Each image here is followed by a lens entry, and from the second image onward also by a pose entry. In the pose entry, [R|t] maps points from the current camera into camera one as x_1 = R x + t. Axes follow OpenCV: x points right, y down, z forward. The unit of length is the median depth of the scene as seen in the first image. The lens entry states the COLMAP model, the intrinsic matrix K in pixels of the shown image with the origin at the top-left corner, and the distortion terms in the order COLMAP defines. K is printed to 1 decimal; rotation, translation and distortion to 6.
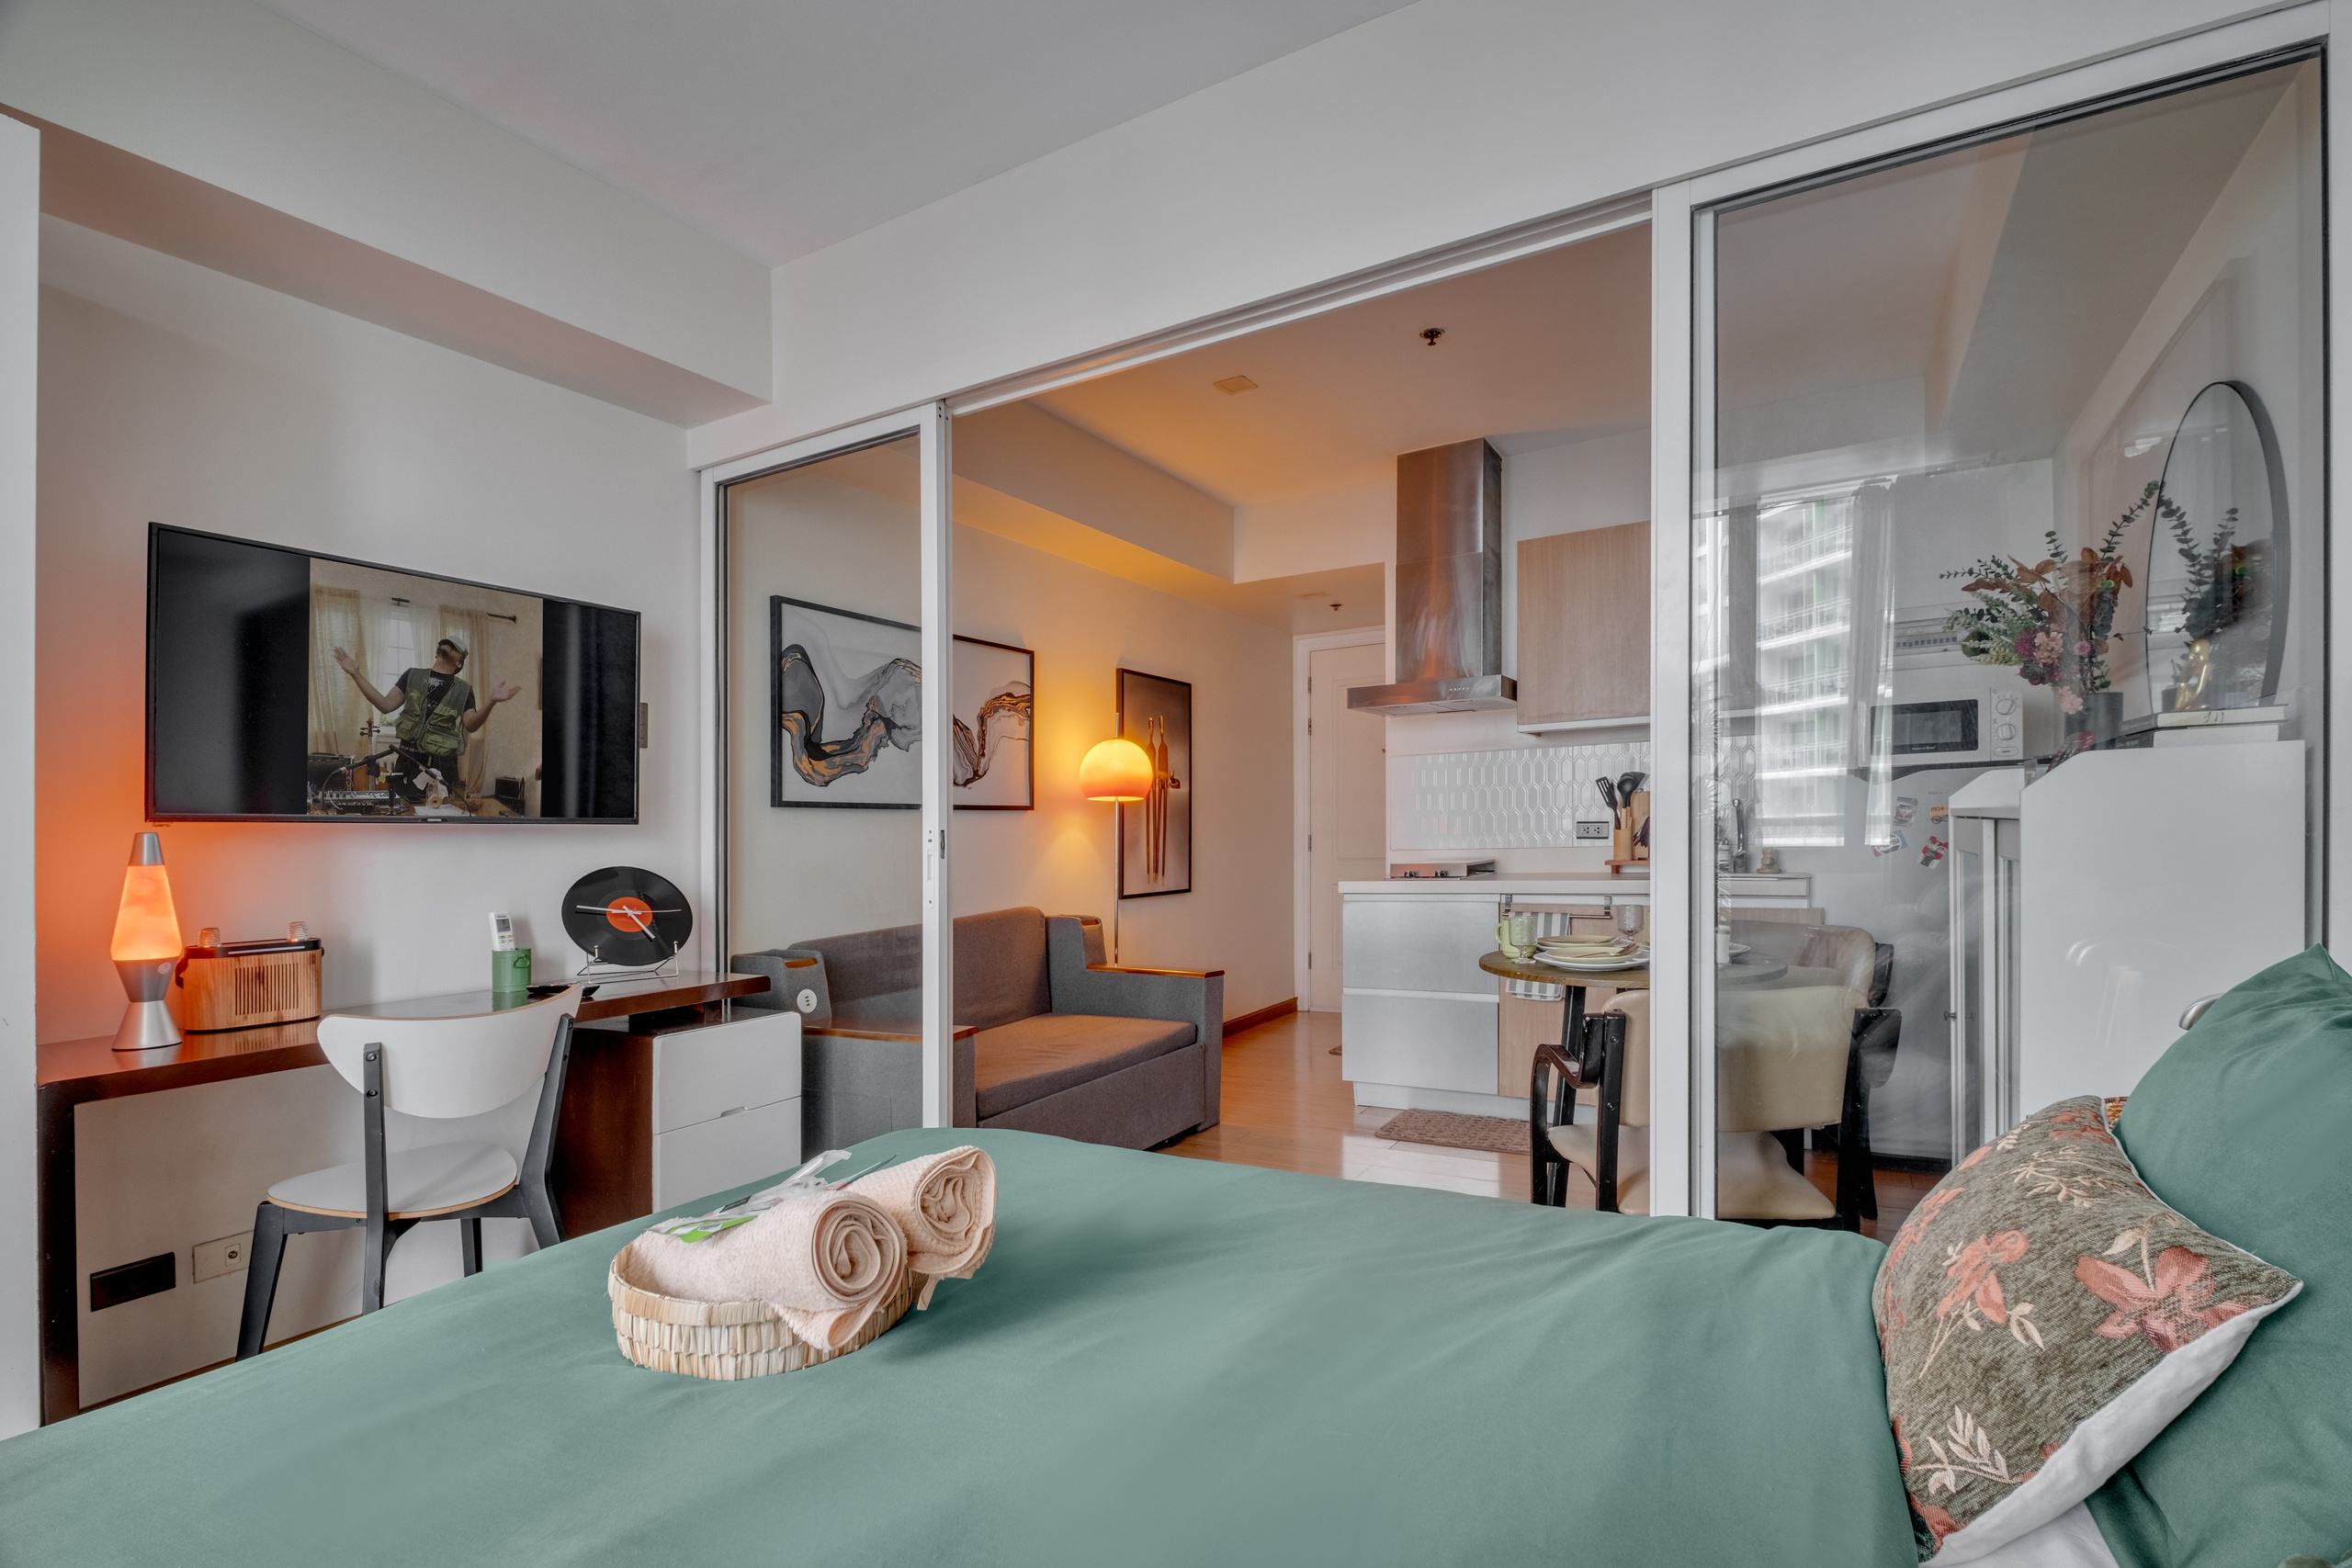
lens RADIAL K [[1088.3, 0, 1199.0], [0, 1088.3, 829.5], [0, 0, 1]] dist [-0.001924, -0.001061]
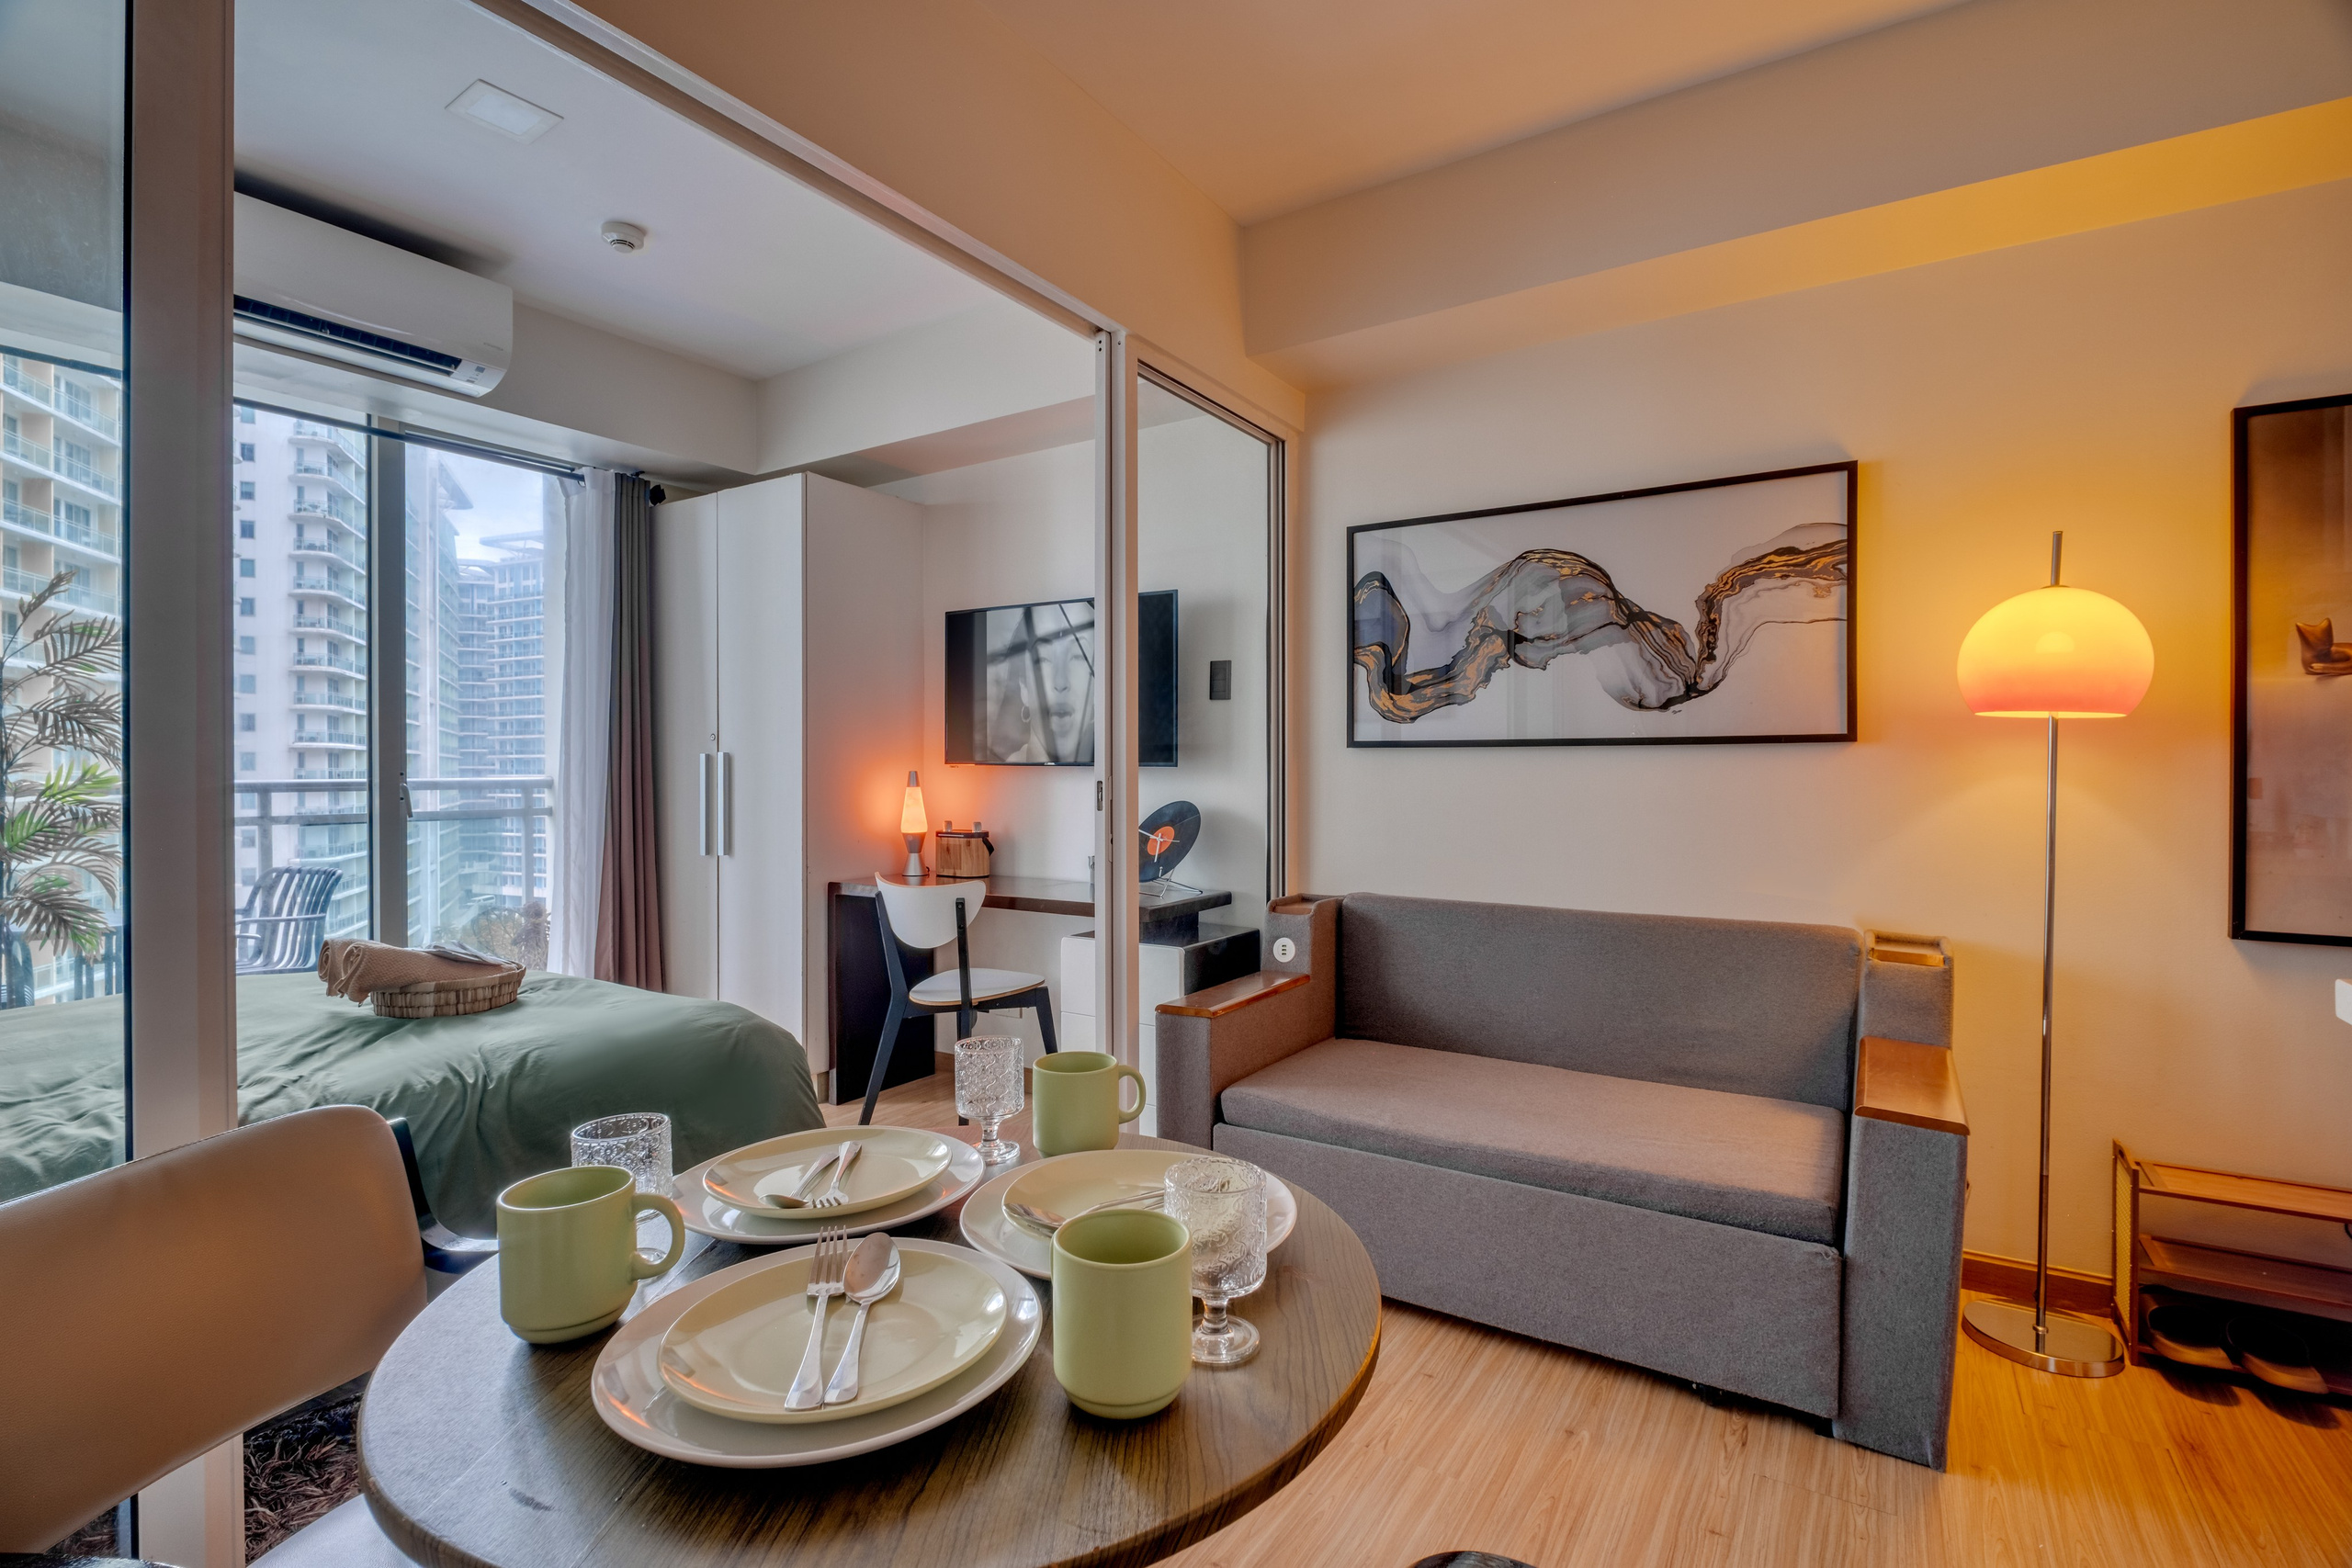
lens RADIAL K [[1083.4, 0, 1167.6], [0, 1083.4, 775.3], [0, 0, 1]] dist [0.000642, -0.009410]
pose [[-0.054969, 0.029728, -0.998045, 0.507475], [0.006132, 0.999548, 0.029435, -0.022698], [0.998469, -0.004502, -0.055126, 0.792830]]
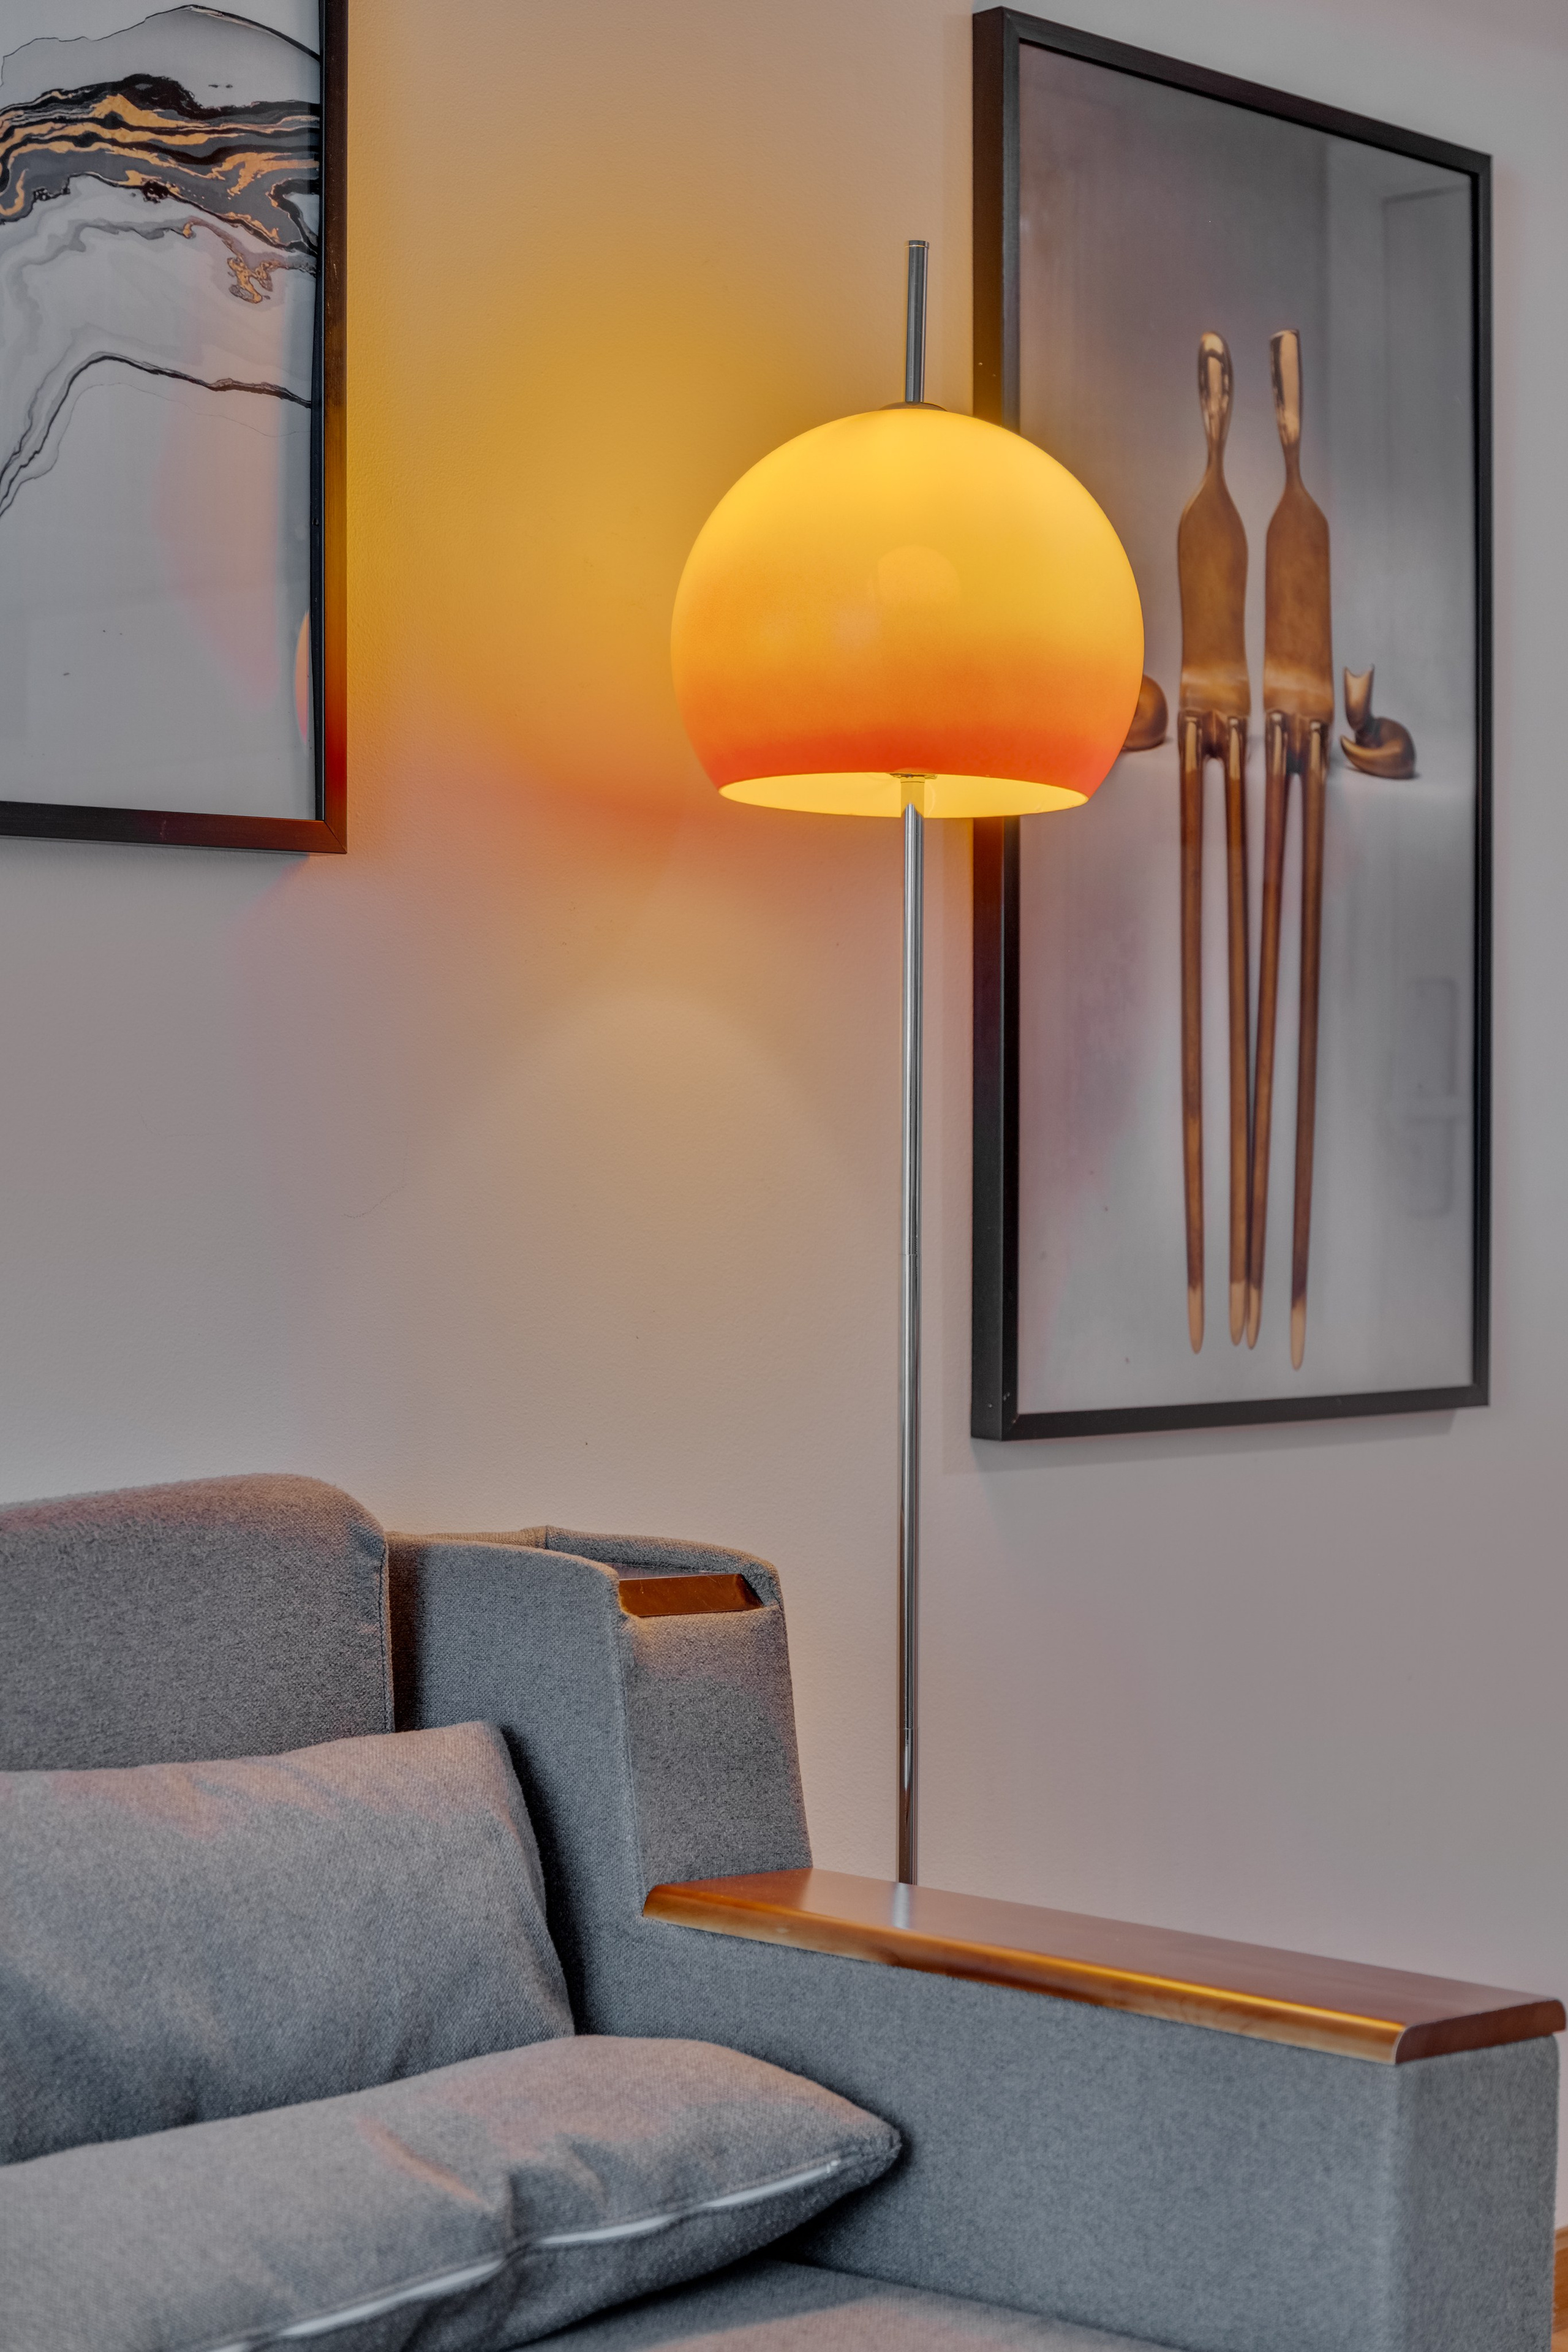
lens RADIAL K [[4342.2, 0, 785.8], [0, 4342.2, 1134.4], [0, 0, 1]] dist [-0.001669, 0.016175]
pose [[0.973358, 0.028515, -0.227509, 0.062375], [-0.026519, 0.999578, 0.011828, 0.015081], [0.227750, -0.005480, 0.973704, 0.486981]]
